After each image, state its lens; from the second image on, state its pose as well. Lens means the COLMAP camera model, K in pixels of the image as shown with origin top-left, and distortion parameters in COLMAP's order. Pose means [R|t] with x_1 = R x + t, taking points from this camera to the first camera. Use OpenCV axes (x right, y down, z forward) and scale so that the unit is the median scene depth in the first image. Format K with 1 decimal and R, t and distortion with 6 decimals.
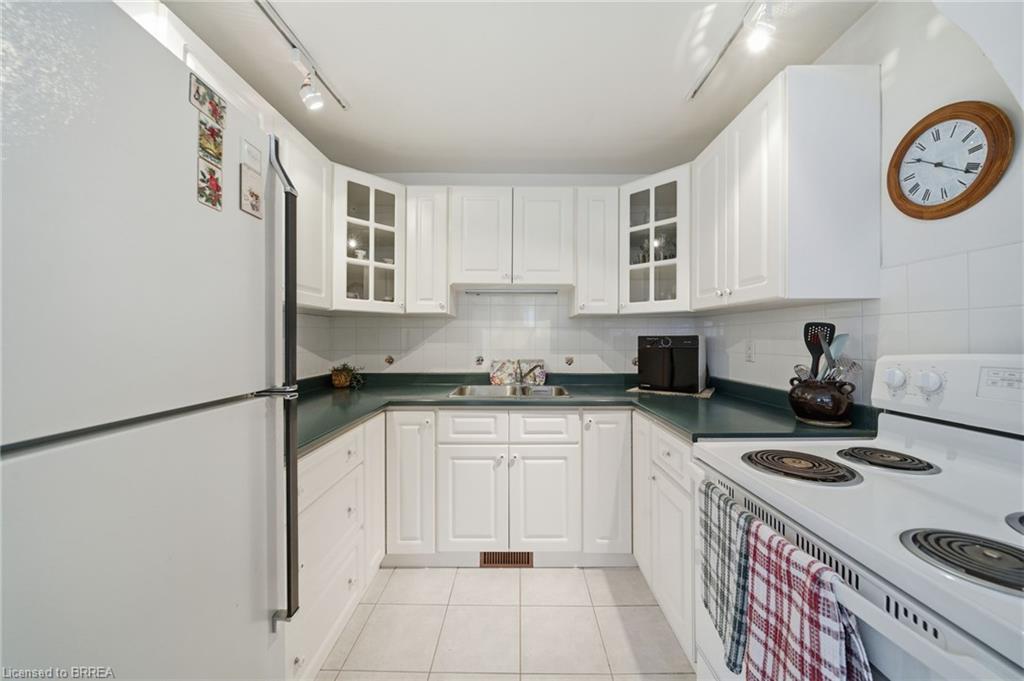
lens RADIAL K [[362.5, 0, 515.9], [0, 362.5, 338.5], [0, 0, 1]] dist [-0.001254, -0.000121]
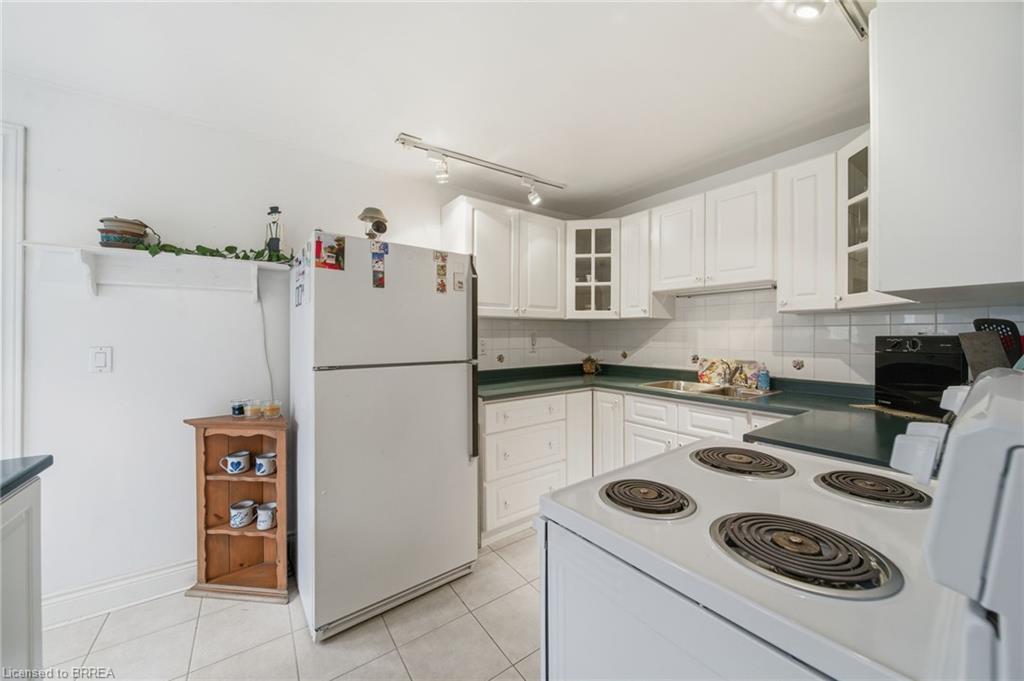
lens RADIAL K [[374.6, 0, 512.0], [0, 374.6, 340.5], [0, 0, 1]] dist [-0.000399, -0.000027]
pose [[0.581975, 0.009871, -0.813147, 0.623541], [-0.000044, 0.999927, 0.012107, -0.008463], [0.813207, -0.007010, 0.581933, -0.090417]]
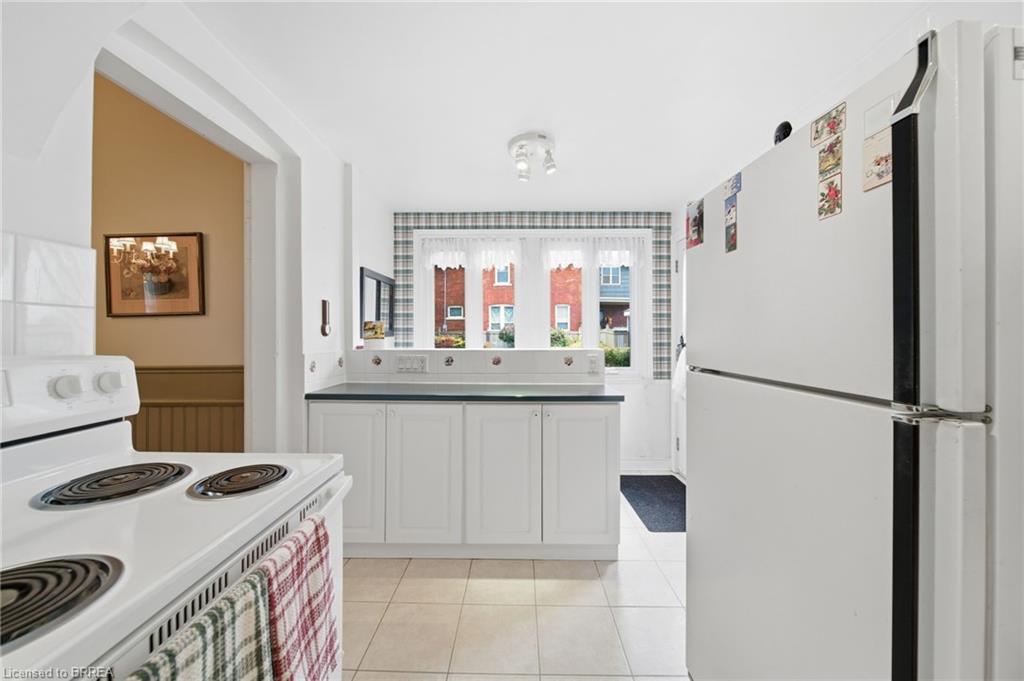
lens RADIAL K [[362.5, 0, 515.9], [0, 362.5, 338.5], [0, 0, 1]] dist [-0.001254, -0.000121]
pose [[-0.999960, 0.008401, -0.002935, 0.045797], [0.008374, 0.999922, 0.009215, -0.000890], [0.003012, 0.009190, -0.999953, 0.700064]]
